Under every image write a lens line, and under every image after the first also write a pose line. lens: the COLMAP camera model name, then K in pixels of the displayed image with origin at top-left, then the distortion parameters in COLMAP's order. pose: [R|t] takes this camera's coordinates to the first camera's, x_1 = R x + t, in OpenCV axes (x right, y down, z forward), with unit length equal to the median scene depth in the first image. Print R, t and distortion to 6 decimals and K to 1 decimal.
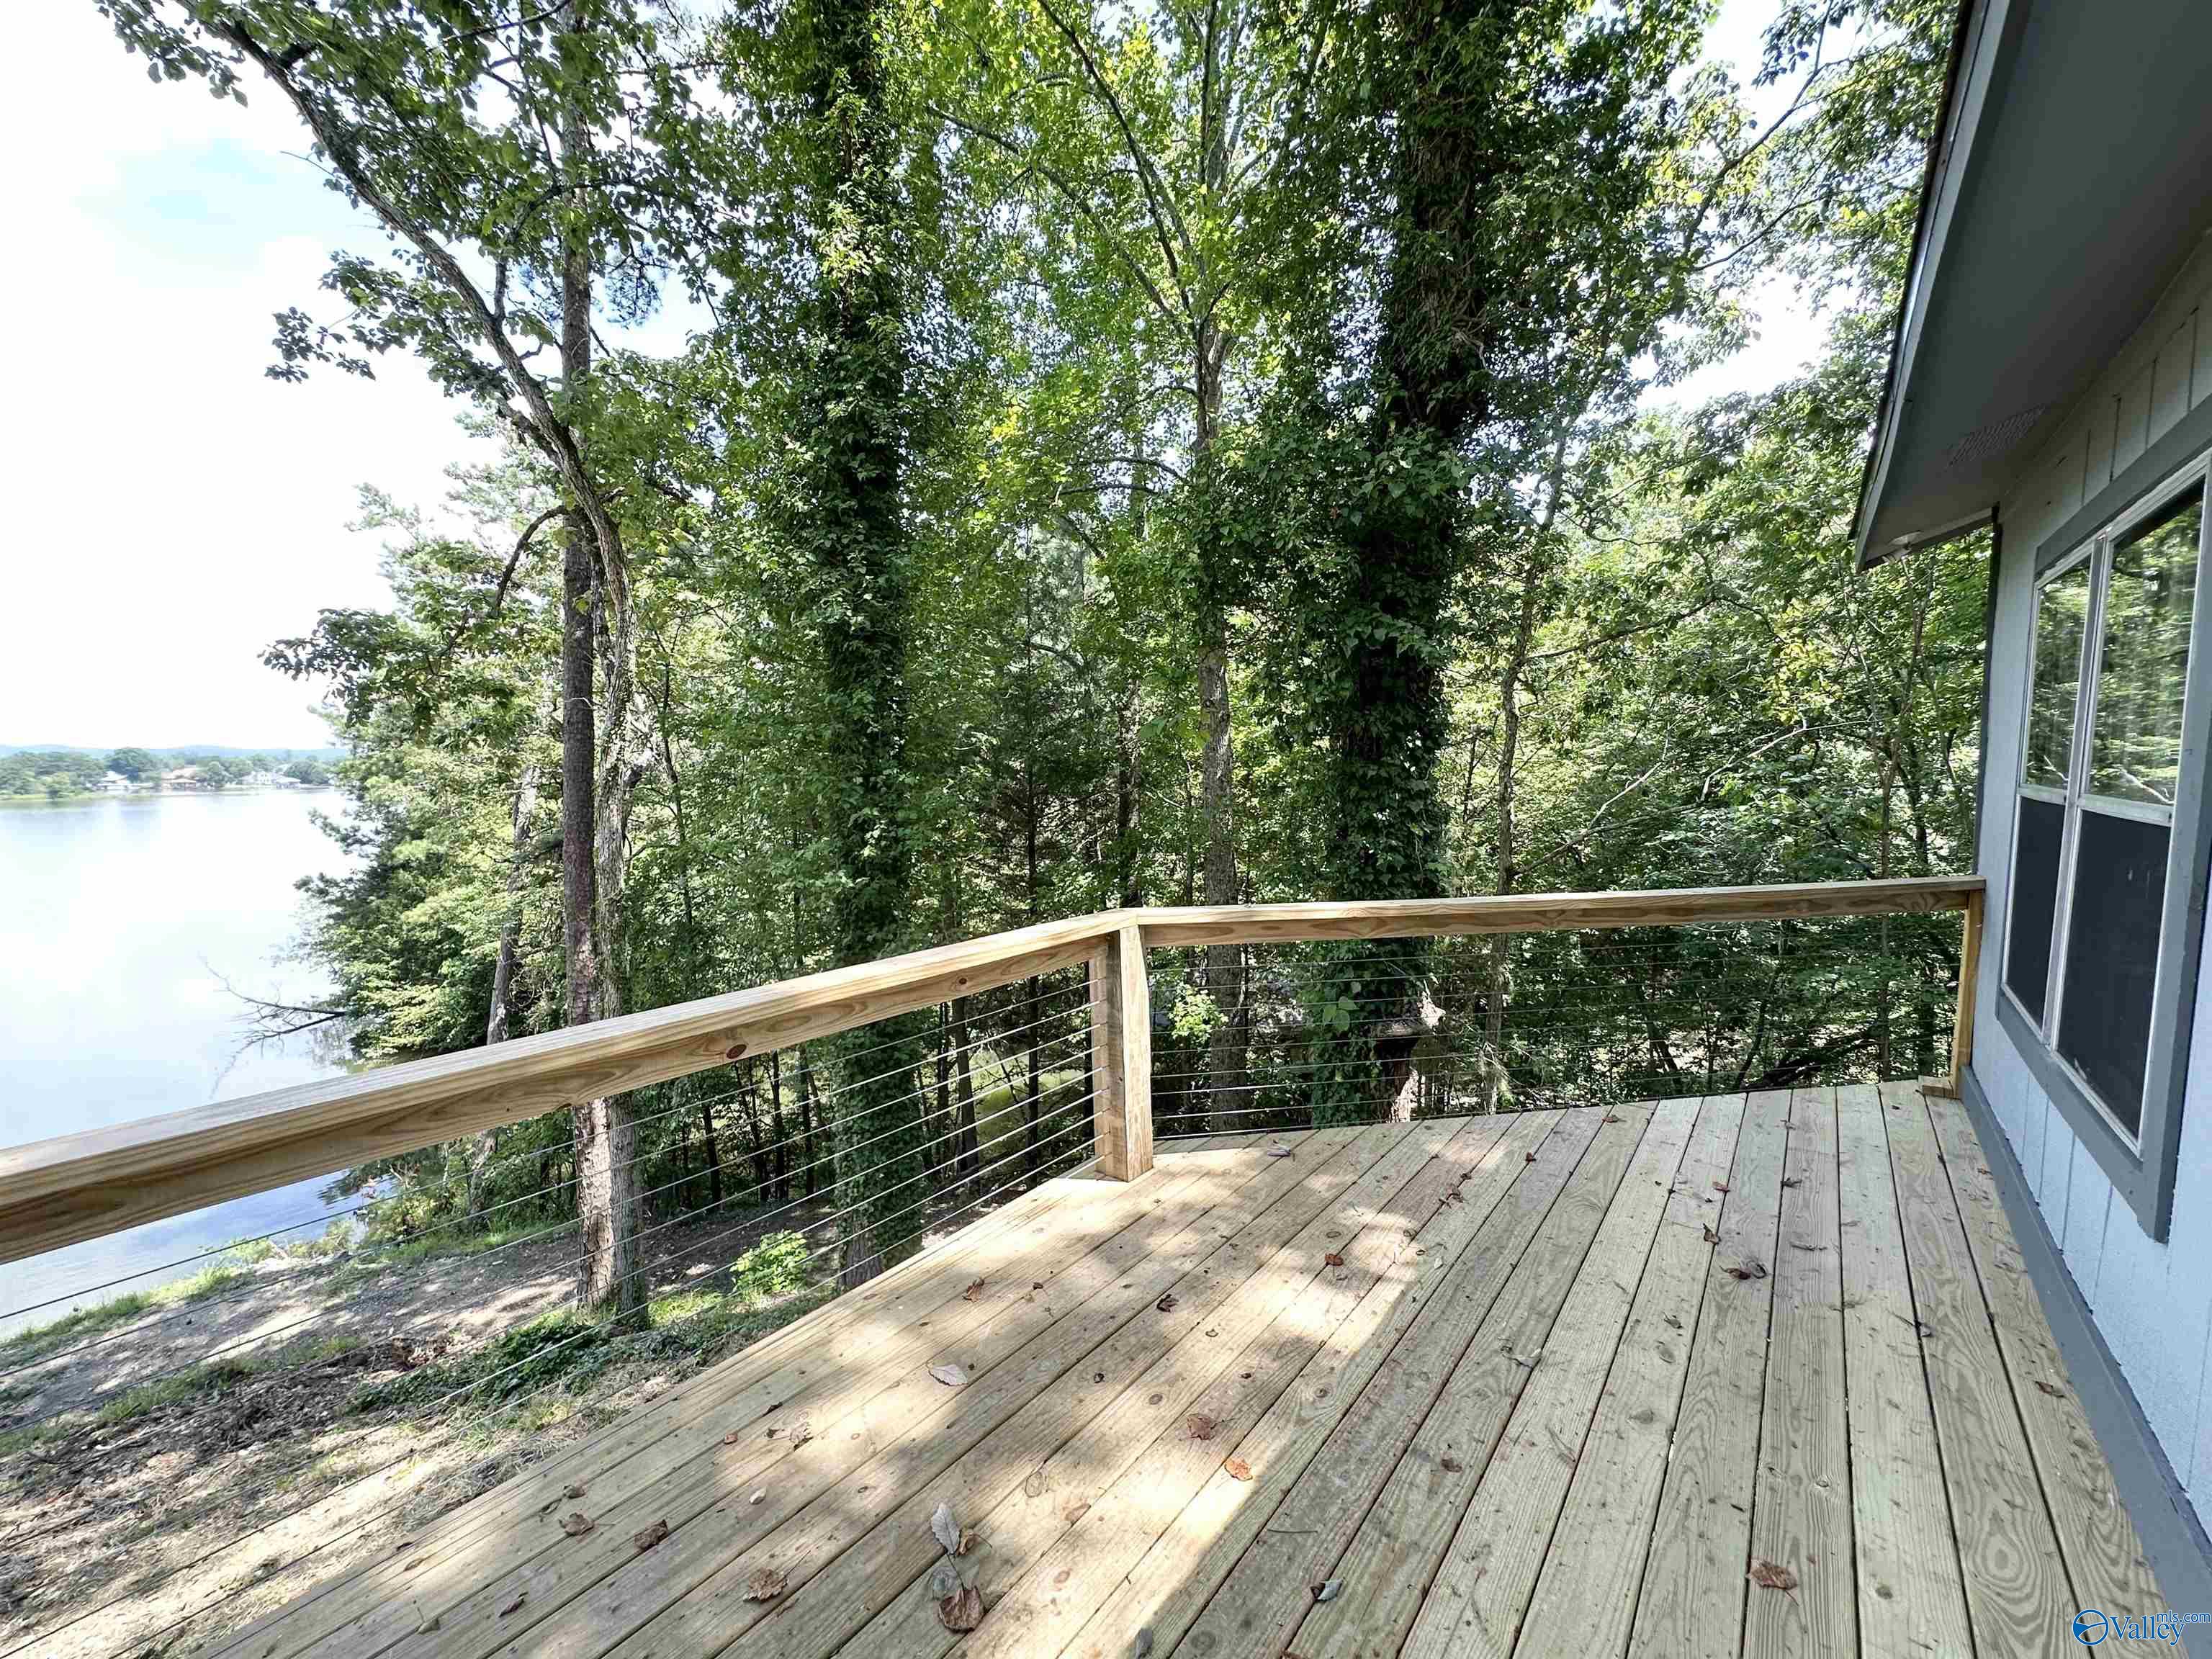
lens RADIAL K [[880.7, 0, 1103.8], [0, 880.7, 825.5], [0, 0, 1]] dist [-0.003348, 0.001289]
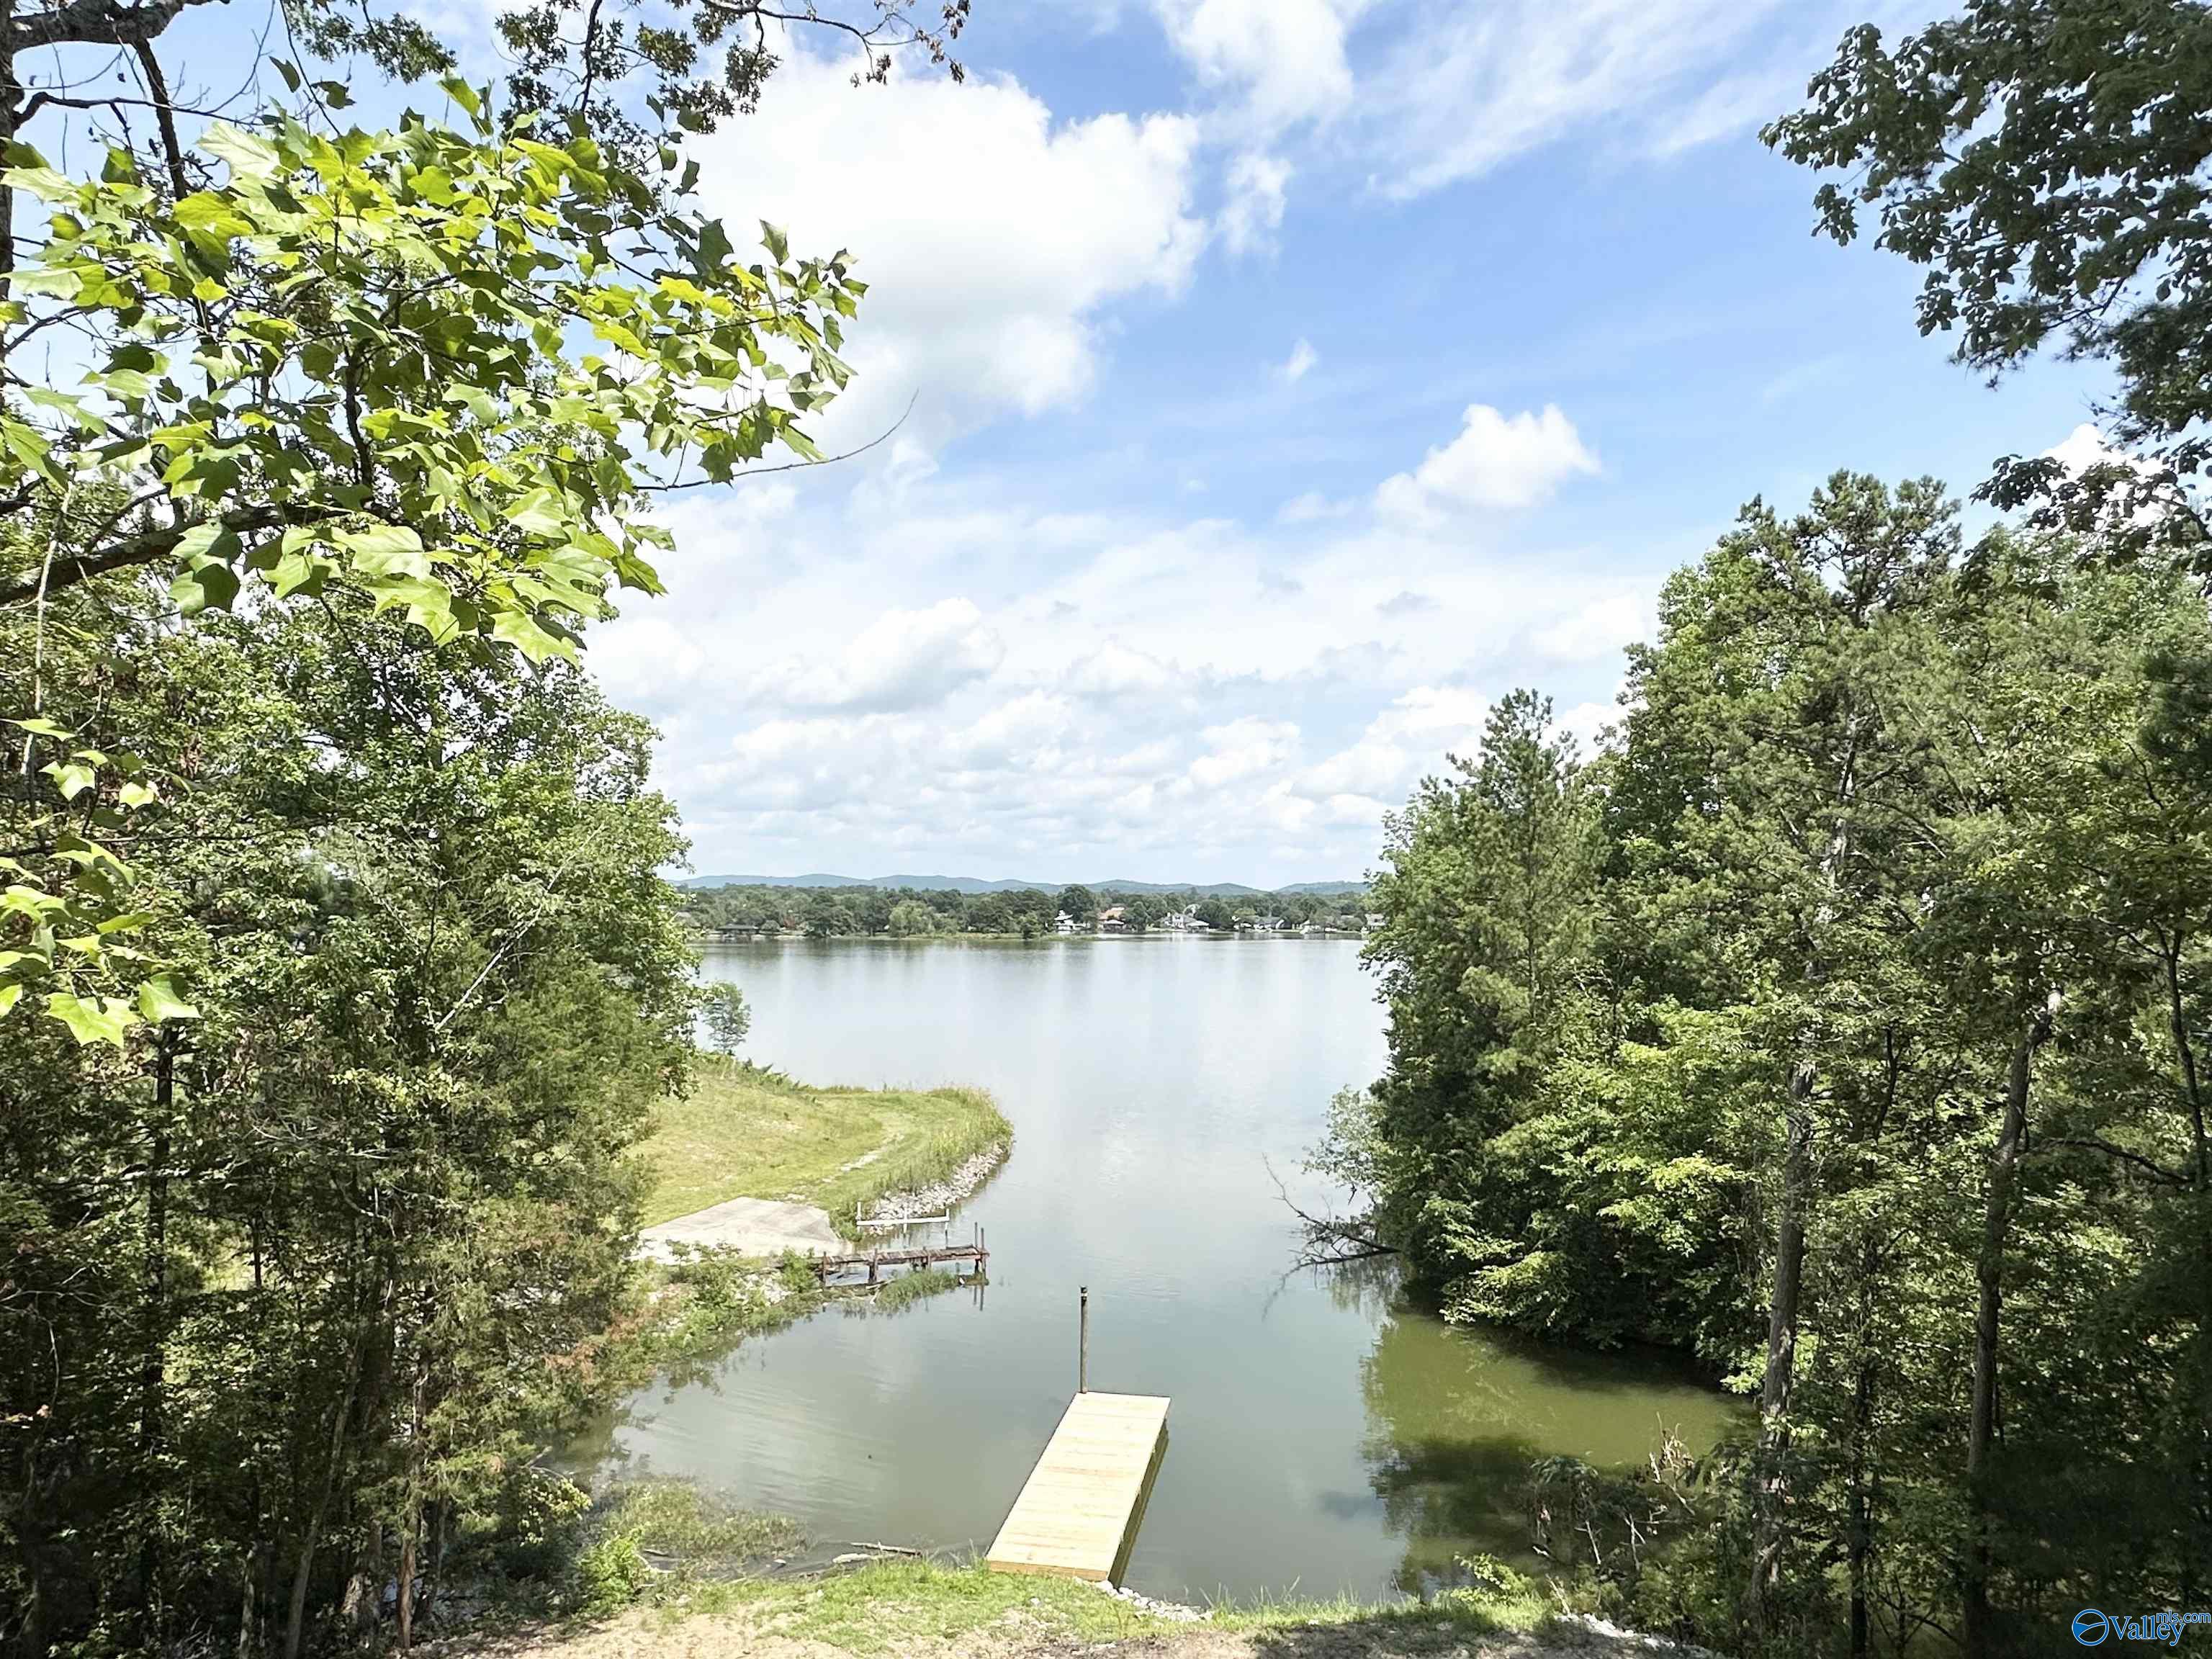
lens RADIAL K [[1391.8, 0, 1109.5], [0, 1391.8, 838.7], [0, 0, 1]] dist [-0.004259, 0.001937]
pose [[0.696571, -0.021507, -0.717166, -0.142381], [-0.064781, 0.993583, -0.092718, -0.031057], [0.714558, 0.111043, 0.690707, -0.125890]]
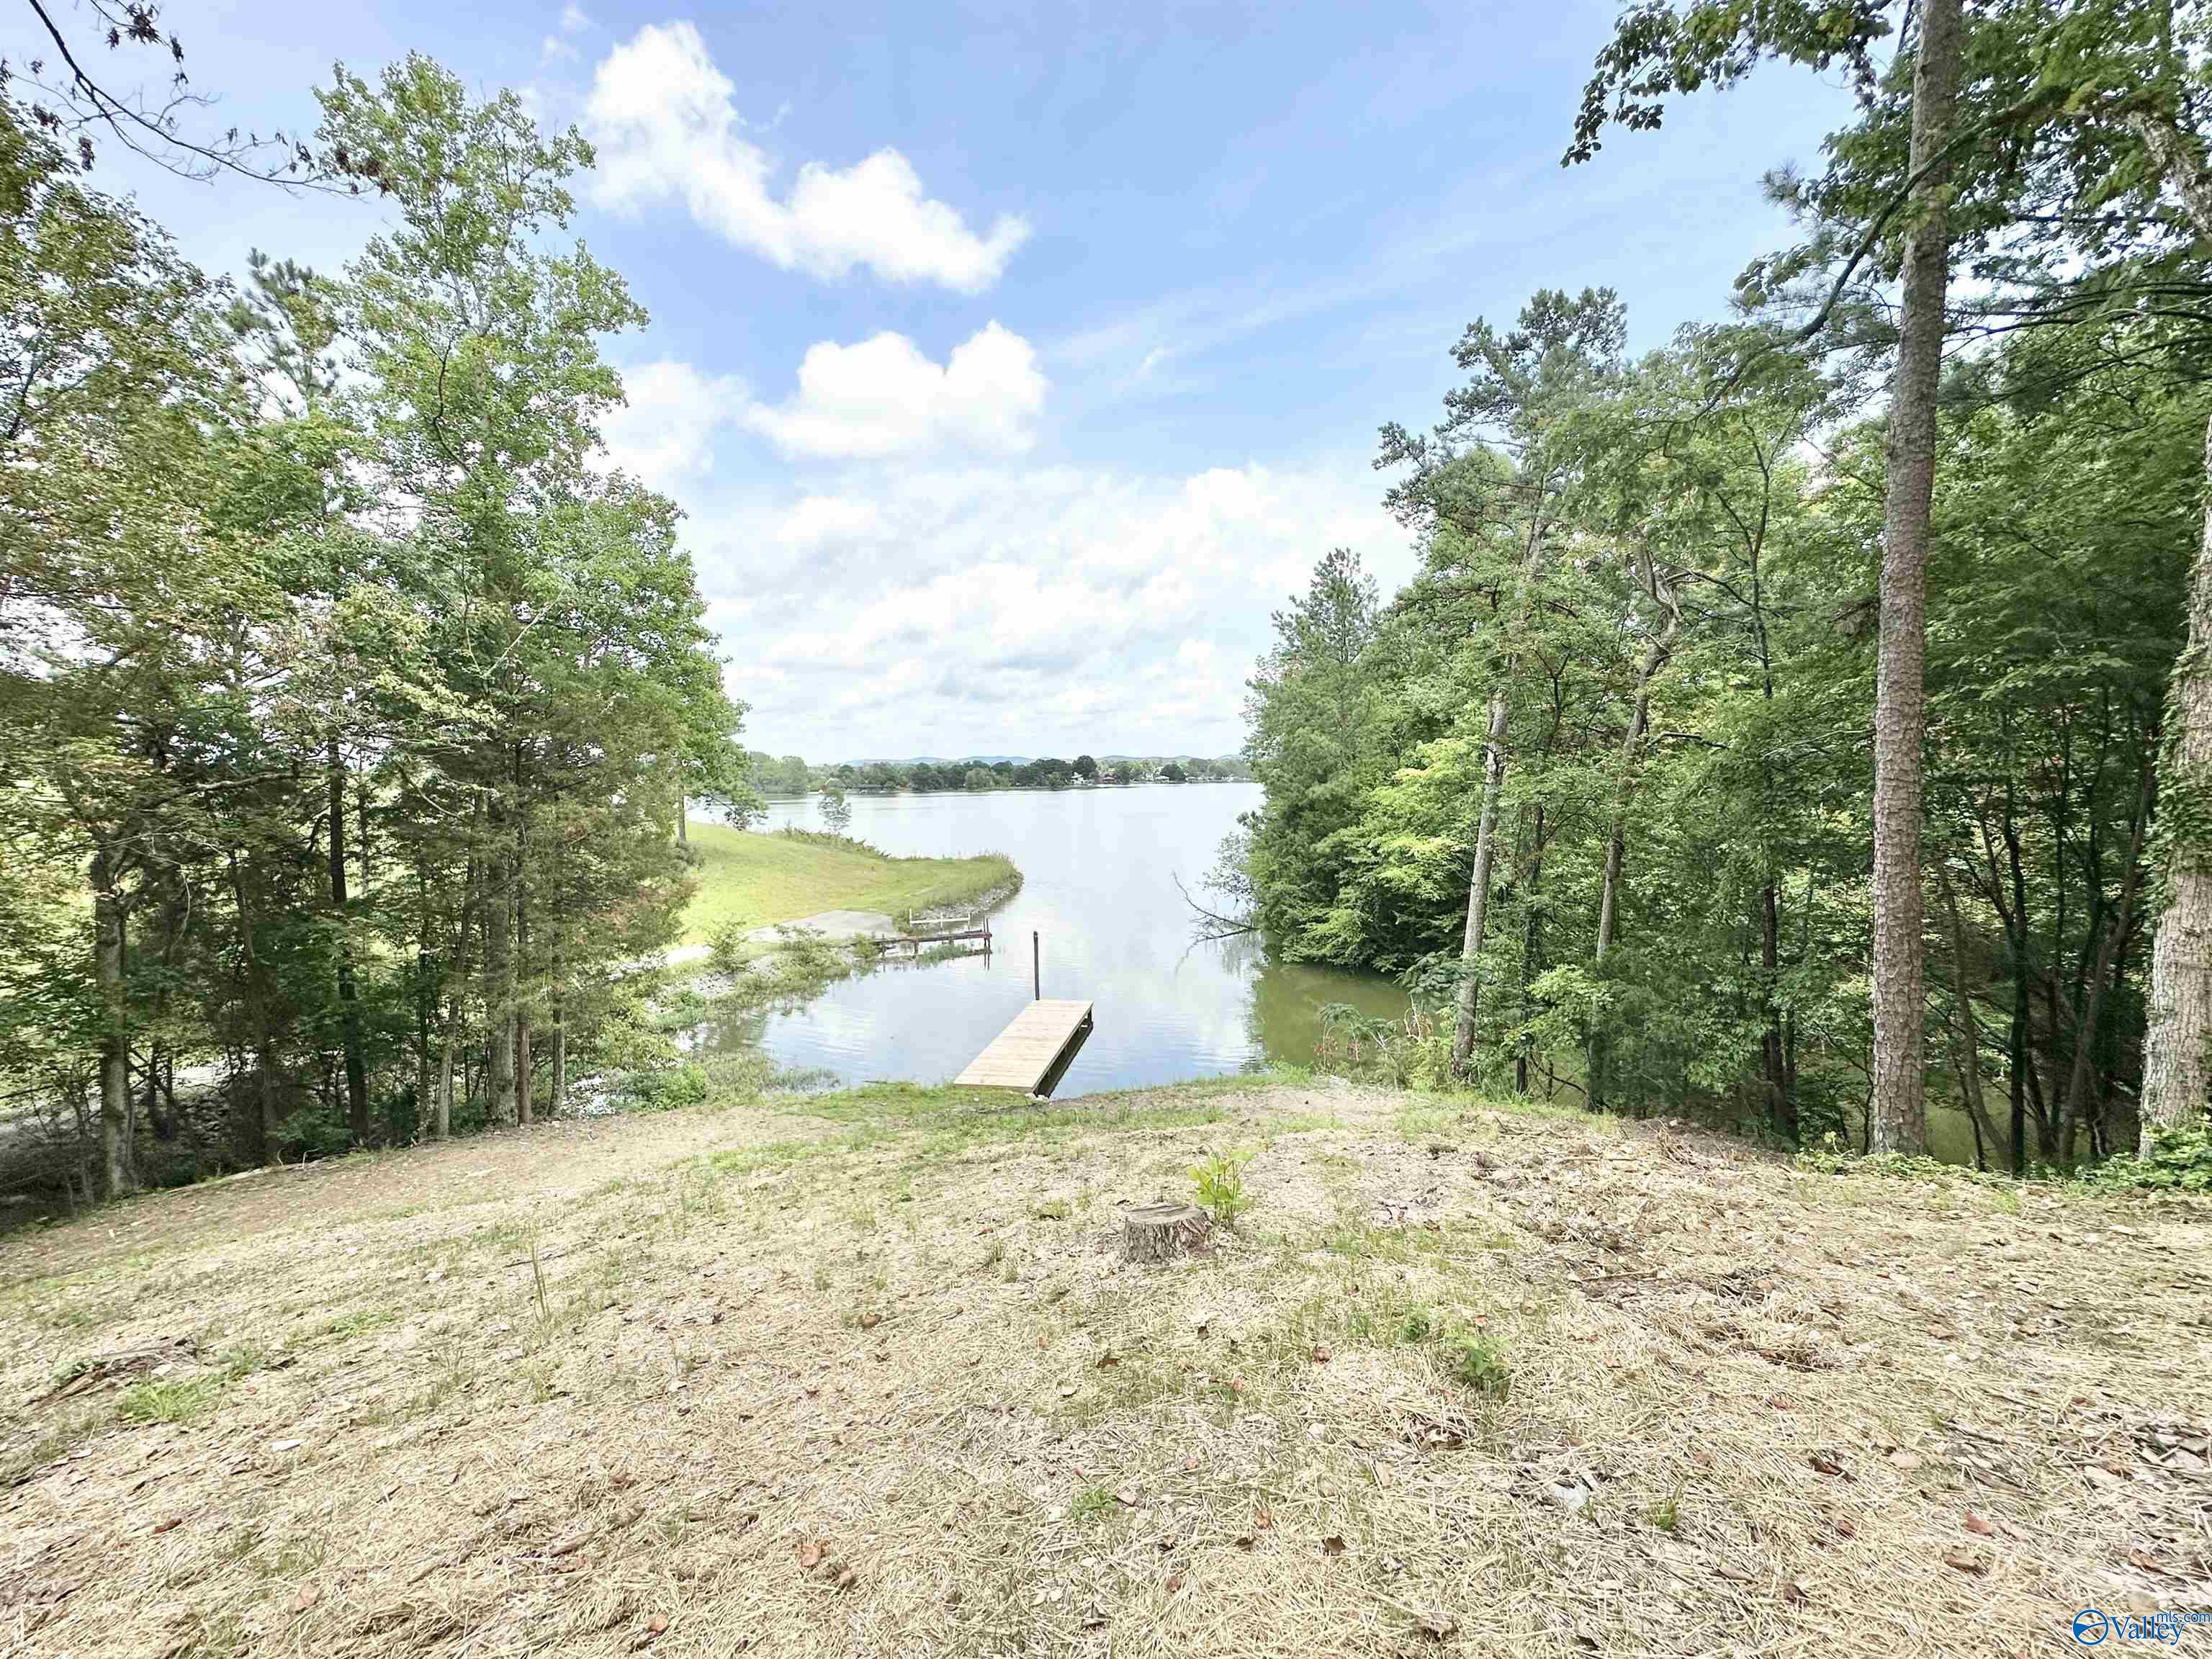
lens RADIAL K [[880.7, 0, 1110.7], [0, 880.7, 830.8], [0, 0, 1]] dist [-0.003348, 0.001289]
pose [[0.698265, 0.041936, -0.714610, -0.144626], [-0.038123, 0.999044, 0.021377, 0.067652], [0.714823, 0.012316, 0.699197, -0.019938]]
